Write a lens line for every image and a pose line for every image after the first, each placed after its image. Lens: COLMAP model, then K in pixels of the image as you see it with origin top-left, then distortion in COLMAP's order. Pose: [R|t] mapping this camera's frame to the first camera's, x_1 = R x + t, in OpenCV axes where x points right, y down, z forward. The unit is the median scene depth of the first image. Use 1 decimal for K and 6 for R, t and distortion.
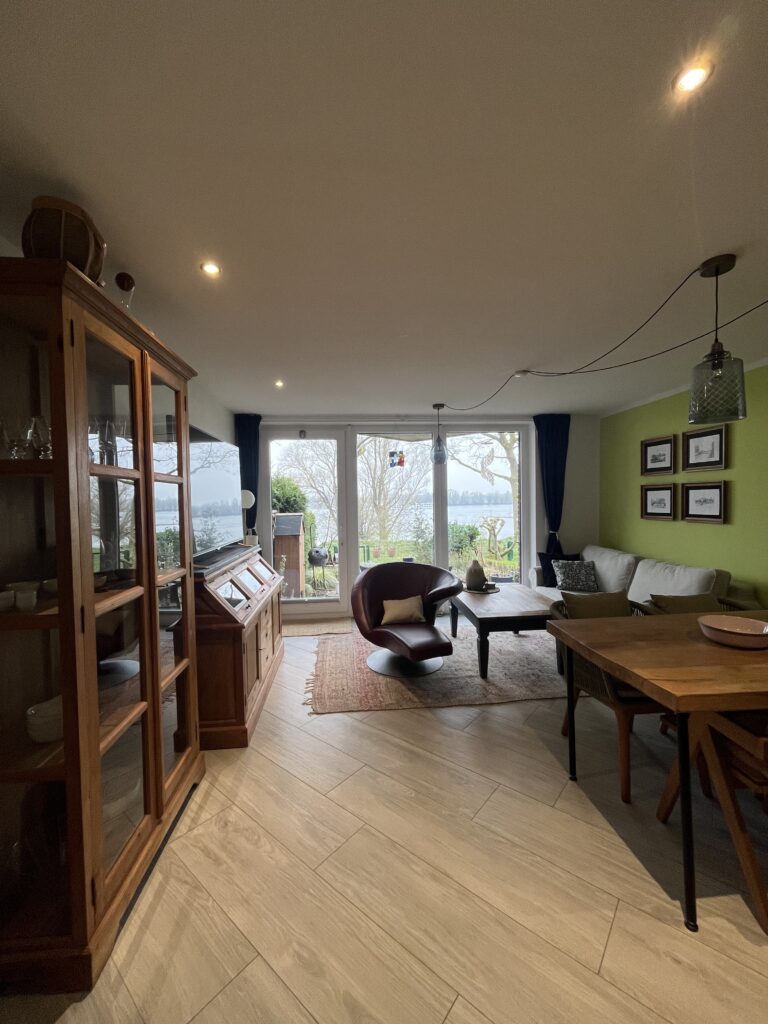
lens RADIAL K [[412.8, 0, 384.0], [0, 412.8, 512.0], [0, 0, 1]] dist [-0.000339, -0.000049]
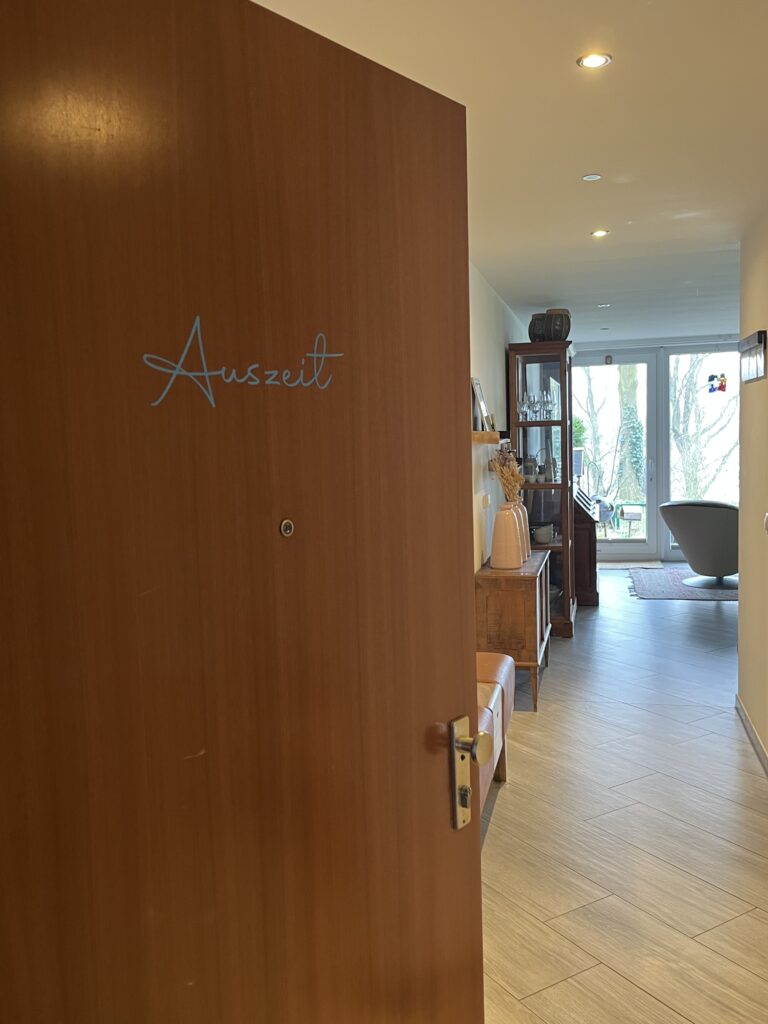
lens RADIAL K [[886.7, 0, 384.0], [0, 886.7, 512.0], [0, 0, 1]] dist [-0.000114, -0.015628]
pose [[0.943882, 0.025184, -0.329320, -0.010220], [-0.001301, 0.997365, 0.072540, 0.006158], [0.330279, -0.068041, 0.941428, -1.057620]]
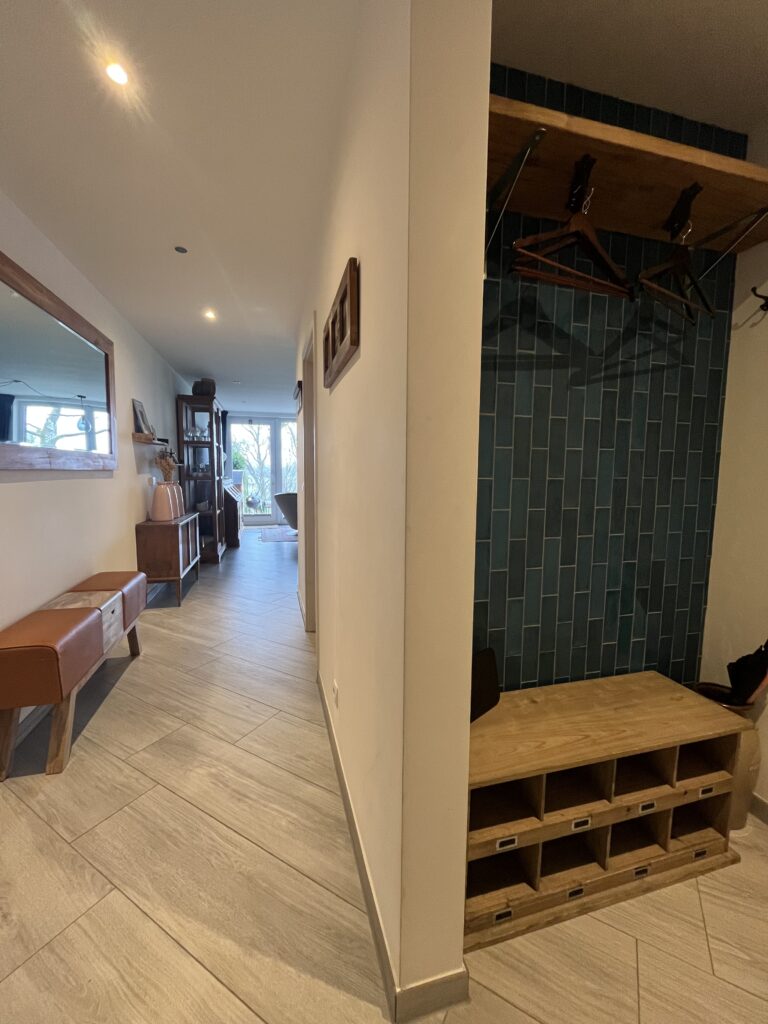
lens RADIAL K [[412.8, 0, 384.0], [0, 412.8, 512.0], [0, 0, 1]] dist [-0.000339, -0.000049]
pose [[0.984310, 0.016365, 0.175689, 0.063326], [-0.028162, 0.997497, 0.064865, 0.068049], [-0.174187, -0.068795, 0.982306, -0.876792]]
